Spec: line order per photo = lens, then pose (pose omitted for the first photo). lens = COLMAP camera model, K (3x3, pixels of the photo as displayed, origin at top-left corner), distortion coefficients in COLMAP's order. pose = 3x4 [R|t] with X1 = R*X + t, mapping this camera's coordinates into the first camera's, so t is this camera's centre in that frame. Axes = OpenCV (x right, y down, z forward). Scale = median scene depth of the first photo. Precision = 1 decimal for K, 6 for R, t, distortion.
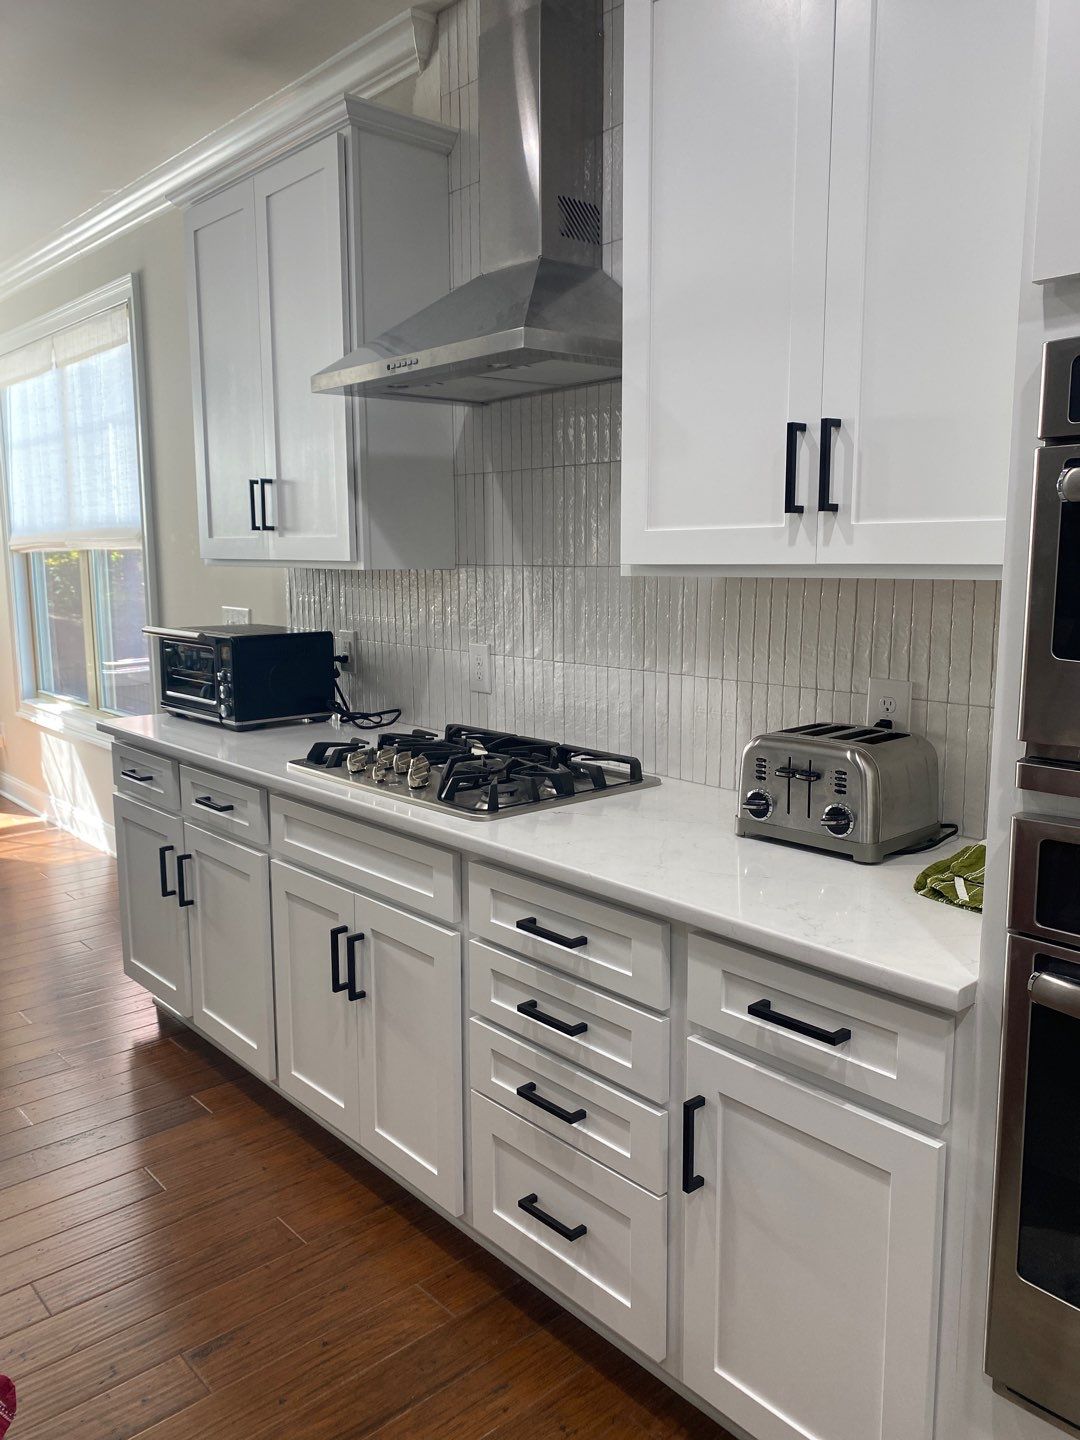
lens RADIAL K [[1097.6, 0, 549.3], [0, 1097.6, 717.4], [0, 0, 1]] dist [0.067415, -0.084610]
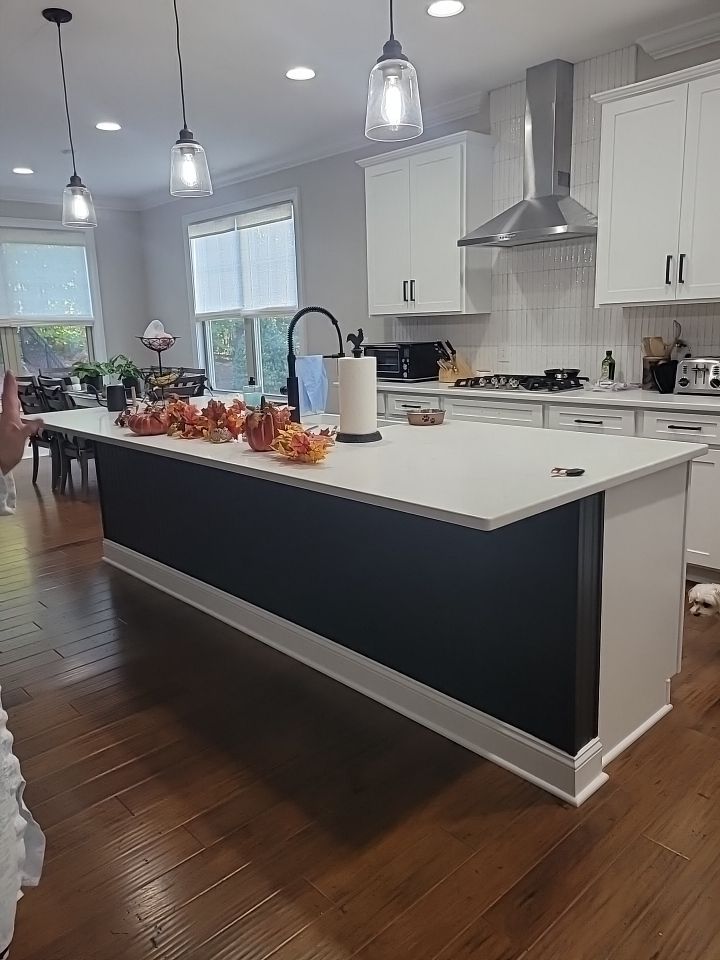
lens RADIAL K [[717.7, 0, 349.3], [0, 717.7, 464.3], [0, 0, 1]] dist [0.059824, -0.038034]
pose [[0.999453, -0.032679, 0.004988, -0.659749], [0.032417, 0.998427, 0.045745, 0.190243], [-0.006475, -0.045558, 0.998941, -1.011820]]
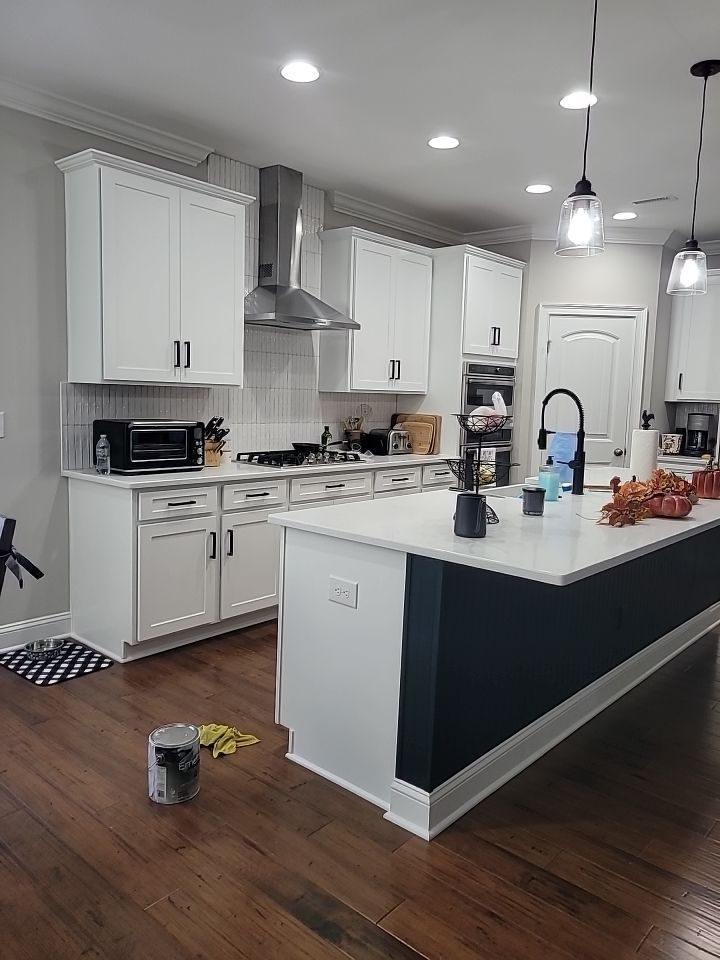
lens RADIAL K [[719.9, 0, 369.7], [0, 719.9, 483.0], [0, 0, 1]] dist [0.049028, -0.004240]
pose [[-0.126063, -0.124483, 0.984181, -2.504769], [0.116778, 0.983336, 0.139334, -0.171433], [-0.985125, 0.132495, -0.109425, 1.336930]]
